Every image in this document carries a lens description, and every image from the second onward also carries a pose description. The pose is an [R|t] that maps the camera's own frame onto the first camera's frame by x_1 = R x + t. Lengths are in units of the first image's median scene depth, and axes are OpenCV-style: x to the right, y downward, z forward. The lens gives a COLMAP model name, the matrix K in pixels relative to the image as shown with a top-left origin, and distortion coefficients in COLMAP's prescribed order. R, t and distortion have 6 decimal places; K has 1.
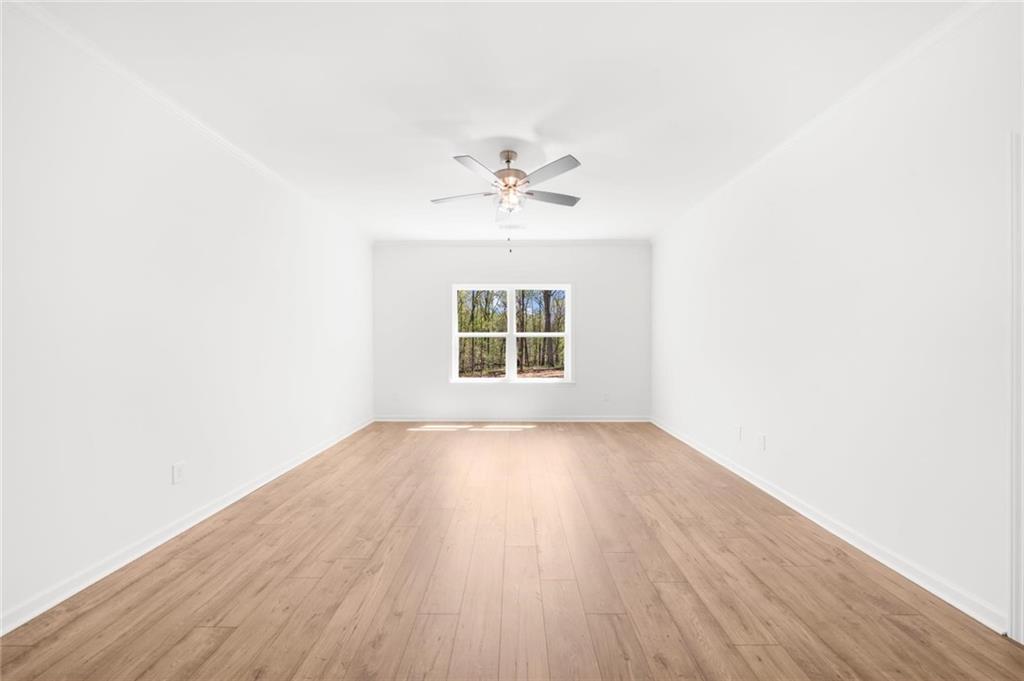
lens RADIAL K [[349.3, 0, 512.4], [0, 349.3, 356.0], [0, 0, 1]] dist [-0.008626, -0.000044]
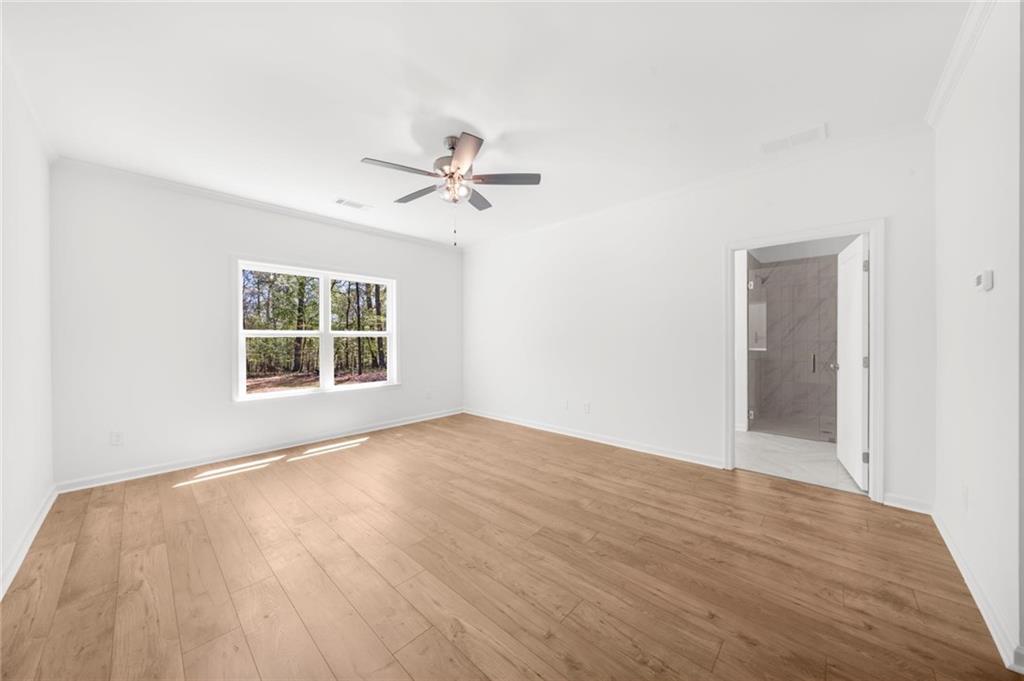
lens RADIAL K [[349.3, 0, 512.4], [0, 349.3, 356.0], [0, 0, 1]] dist [-0.008626, -0.000044]
pose [[0.672852, -0.041253, 0.738626, -0.651975], [0.040327, 0.999005, 0.019060, -0.012006], [-0.738677, 0.016962, 0.673846, 0.273985]]
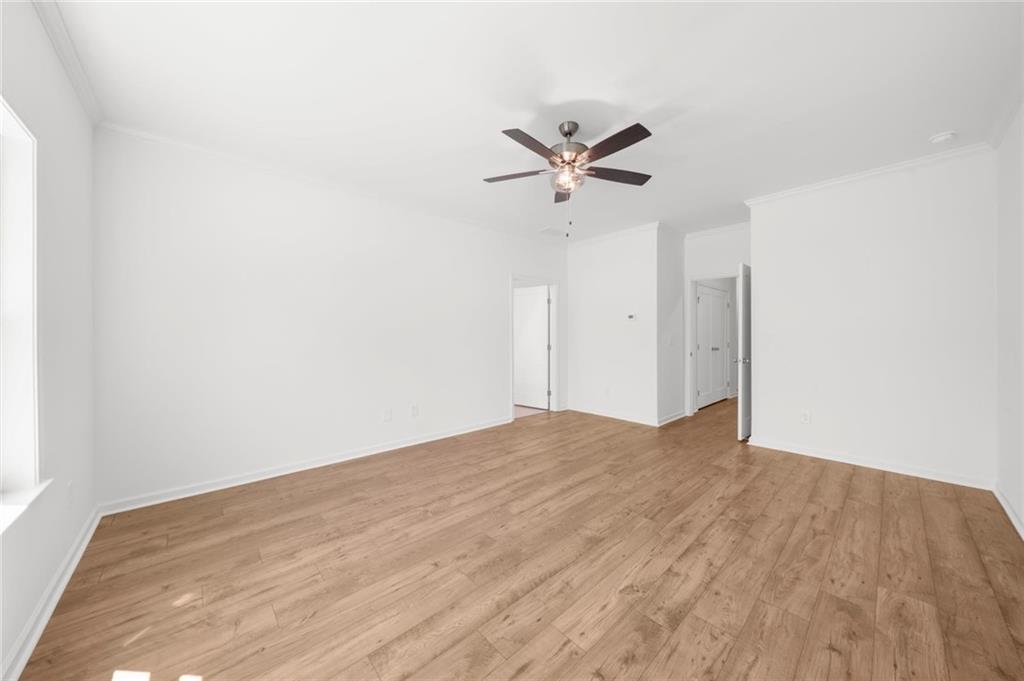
lens RADIAL K [[352.3, 0, 515.6], [0, 352.3, 336.9], [0, 0, 1]] dist [-0.000651, 0.000007]
pose [[-0.687520, -0.000945, 0.726165, -0.635101], [0.038123, 0.998573, 0.037393, -0.086007], [-0.725164, 0.053392, -0.686503, 1.895527]]
